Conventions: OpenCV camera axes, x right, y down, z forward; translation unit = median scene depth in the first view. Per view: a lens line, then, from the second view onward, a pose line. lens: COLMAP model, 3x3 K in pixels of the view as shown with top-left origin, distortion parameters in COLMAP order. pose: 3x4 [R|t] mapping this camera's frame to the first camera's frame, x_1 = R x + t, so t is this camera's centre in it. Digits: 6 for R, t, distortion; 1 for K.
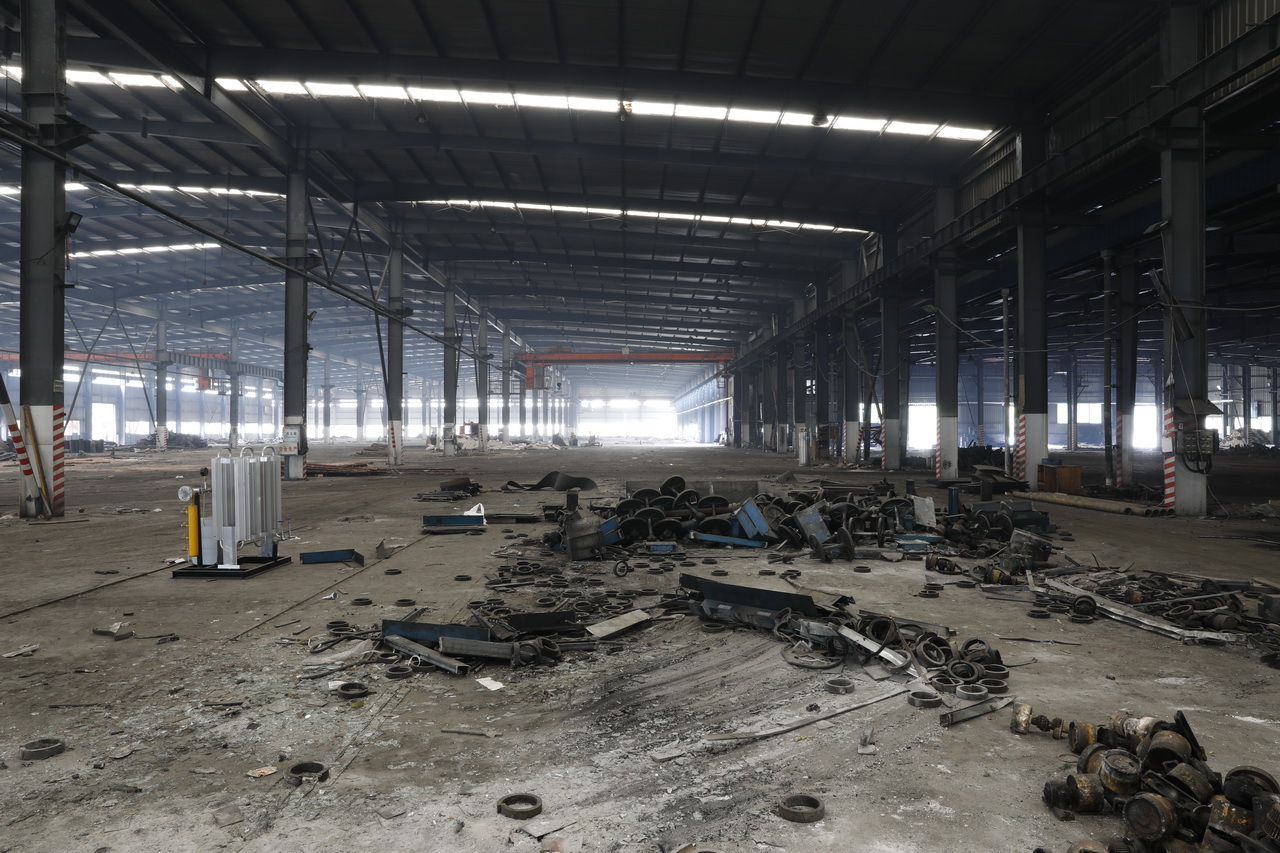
lens RADIAL K [[841.5, 0, 640.8], [0, 841.5, 424.5], [0, 0, 1]] dist [-0.000461, 0.000069]
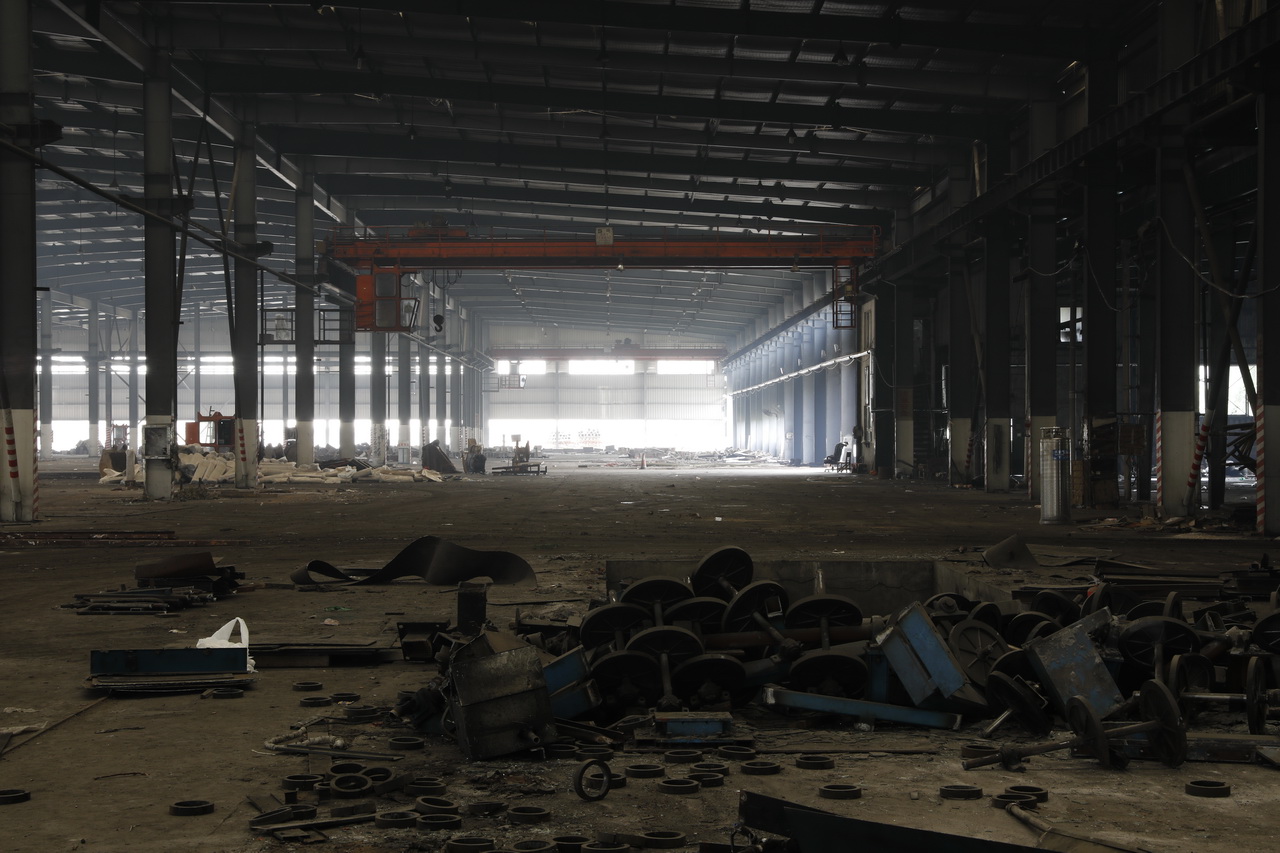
lens RADIAL K [[2457.7, 0, 638.8], [0, 2457.7, 433.1], [0, 0, 1]] dist [0.341254, 0.000000]
pose [[0.999994, -0.000068, -0.003595, 0.002327], [0.000092, 0.999977, 0.006726, -0.001351], [0.003595, -0.006726, 0.999971, -0.173434]]
